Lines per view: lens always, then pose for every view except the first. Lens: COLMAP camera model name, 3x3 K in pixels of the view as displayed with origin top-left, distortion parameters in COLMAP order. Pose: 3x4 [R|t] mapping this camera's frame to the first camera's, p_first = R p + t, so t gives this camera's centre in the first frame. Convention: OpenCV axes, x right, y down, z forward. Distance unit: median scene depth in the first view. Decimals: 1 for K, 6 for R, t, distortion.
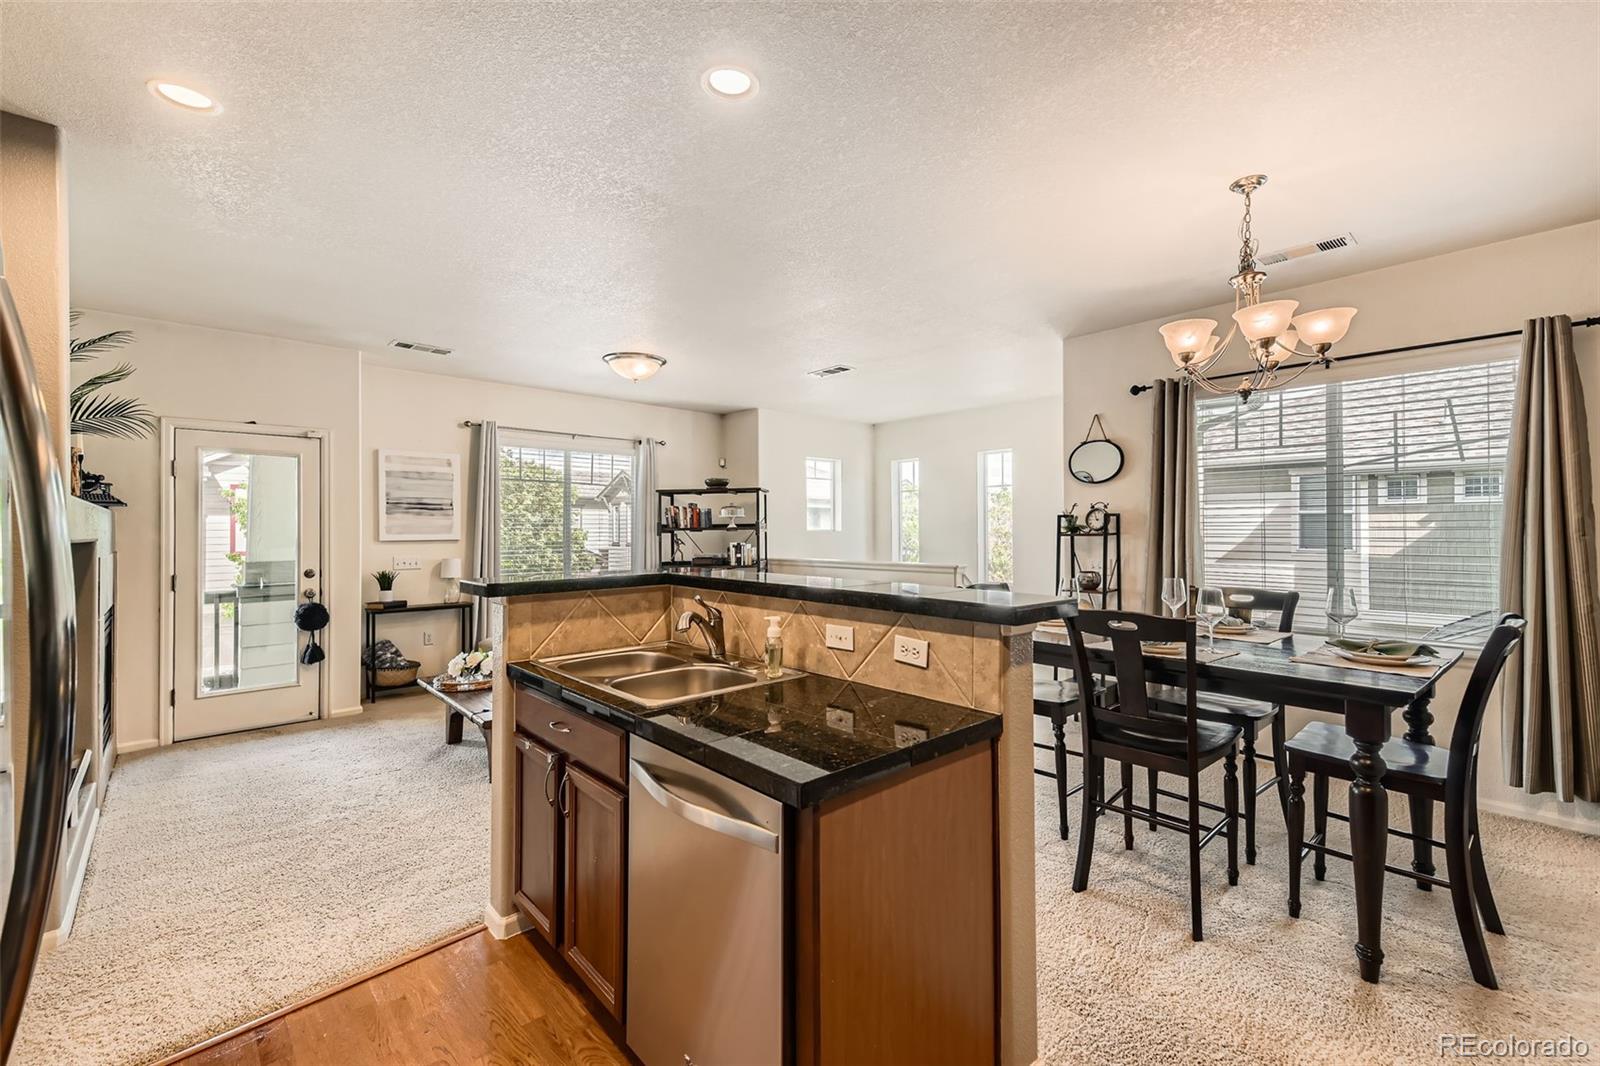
lens RADIAL K [[673.3, 0, 806.7], [0, 673.3, 532.6], [0, 0, 1]] dist [0.010347, -0.000585]
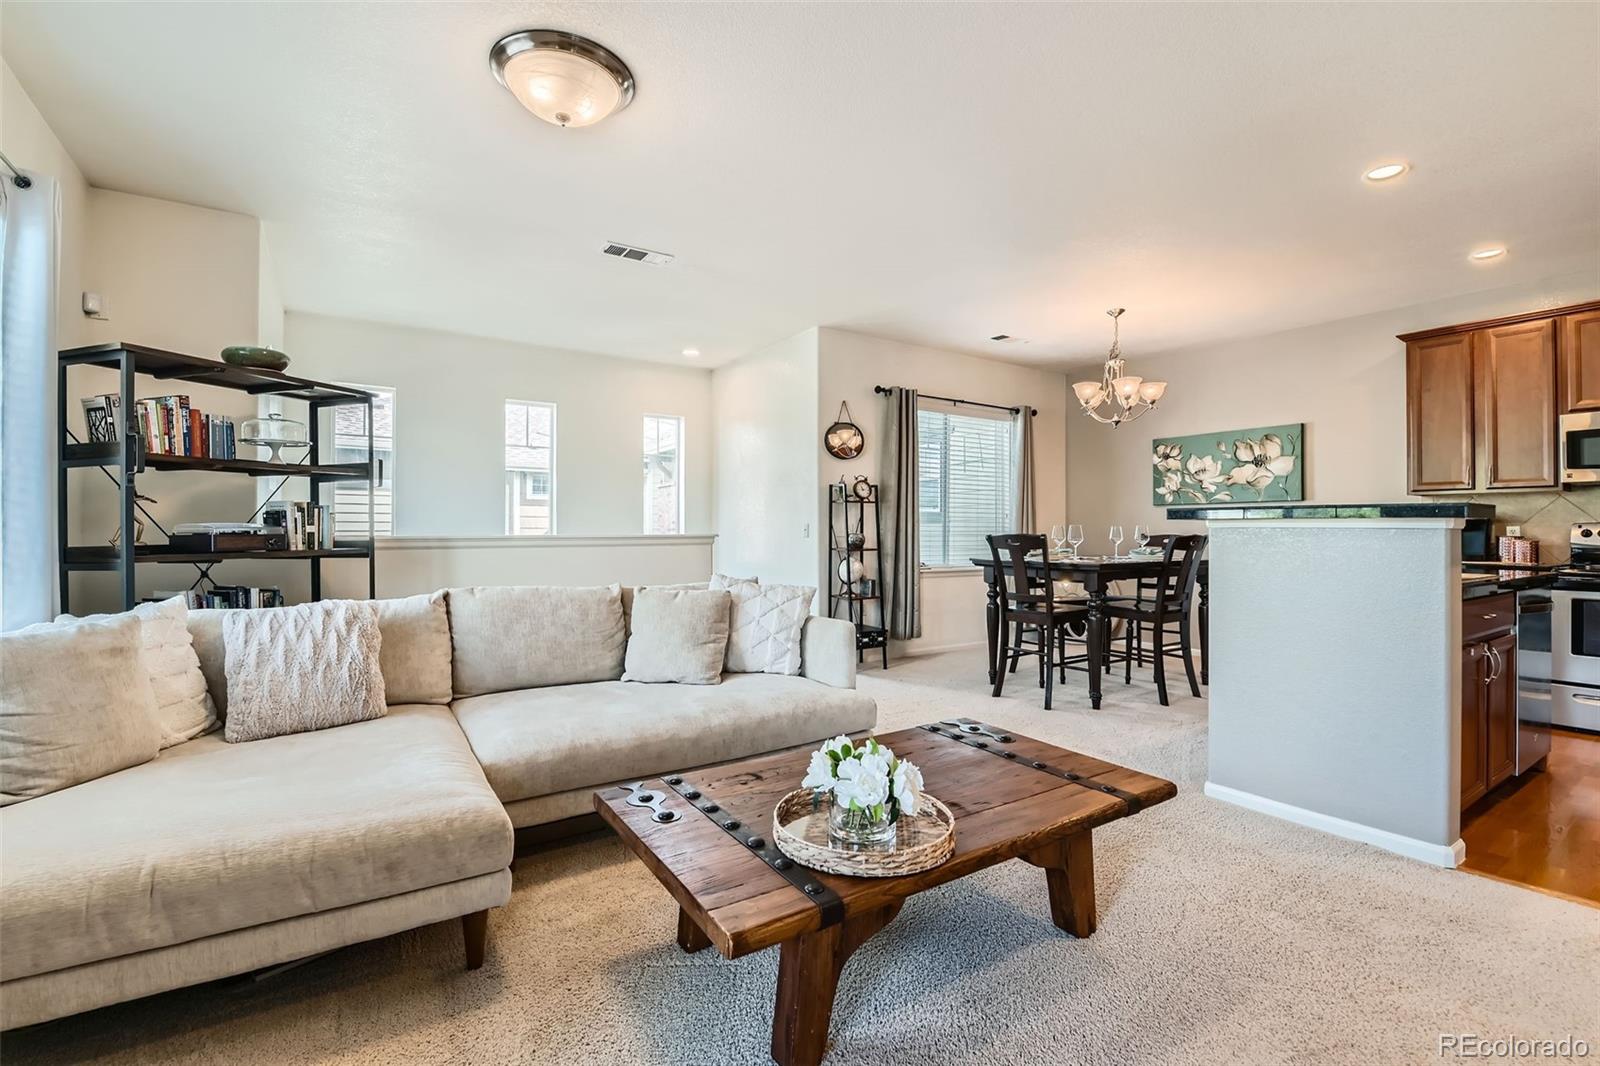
lens RADIAL K [[707.0, 0, 806.6], [0, 707.0, 528.7], [0, 0, 1]] dist [-0.001050, -0.007748]
pose [[0.157655, 0.007160, 0.987468, -0.826981], [0.000815, 0.999972, -0.007381, 0.058757], [-0.987494, 0.001968, 0.157645, 0.910719]]
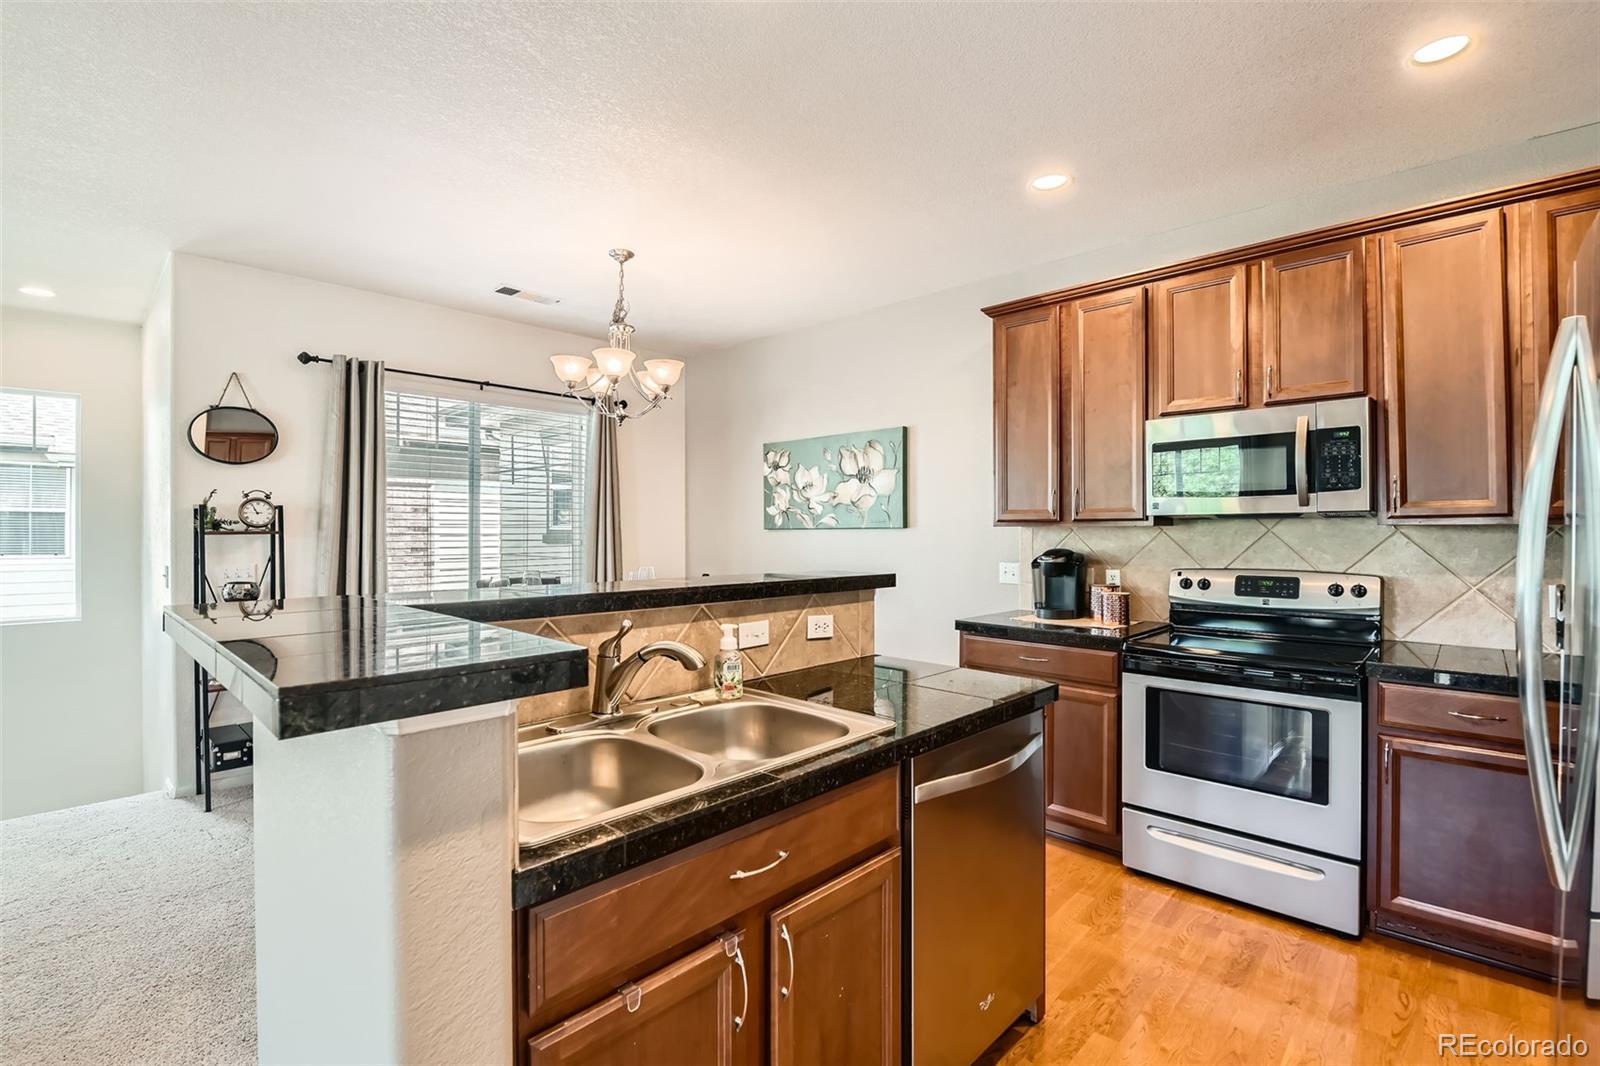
lens RADIAL K [[722.8, 0, 800.0], [0, 722.8, 533.0], [0, 0, 1]] dist [0.000538, -0.000096]
pose [[-0.057824, 0.001328, 0.998326, -0.422862], [0.006025, 0.999981, -0.000981, 0.007662], [-0.998309, 0.005958, -0.057831, 0.441984]]
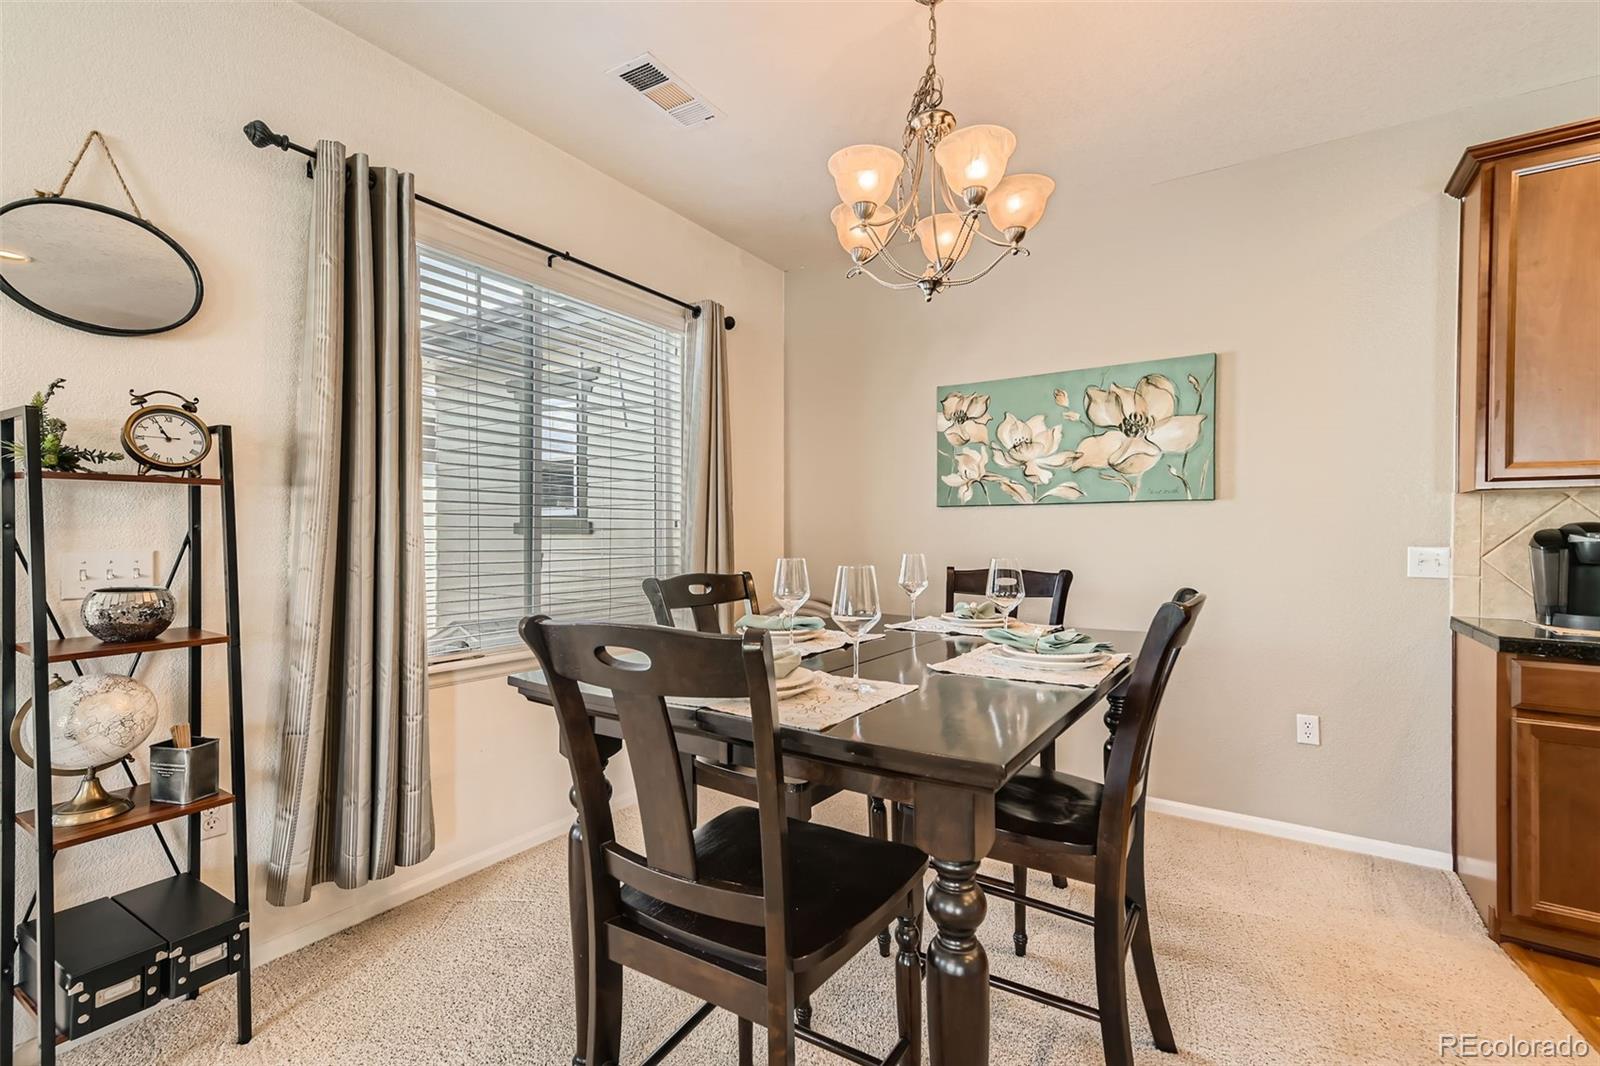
lens RADIAL K [[713.7, 0, 805.5], [0, 713.7, 540.5], [0, 0, 1]] dist [0.024580, 0.000342]
pose [[-0.246502, -0.005754, 0.969125, -0.022267], [0.003859, 0.999969, 0.006919, 0.032667], [-0.969135, 0.005445, -0.246472, 0.779081]]
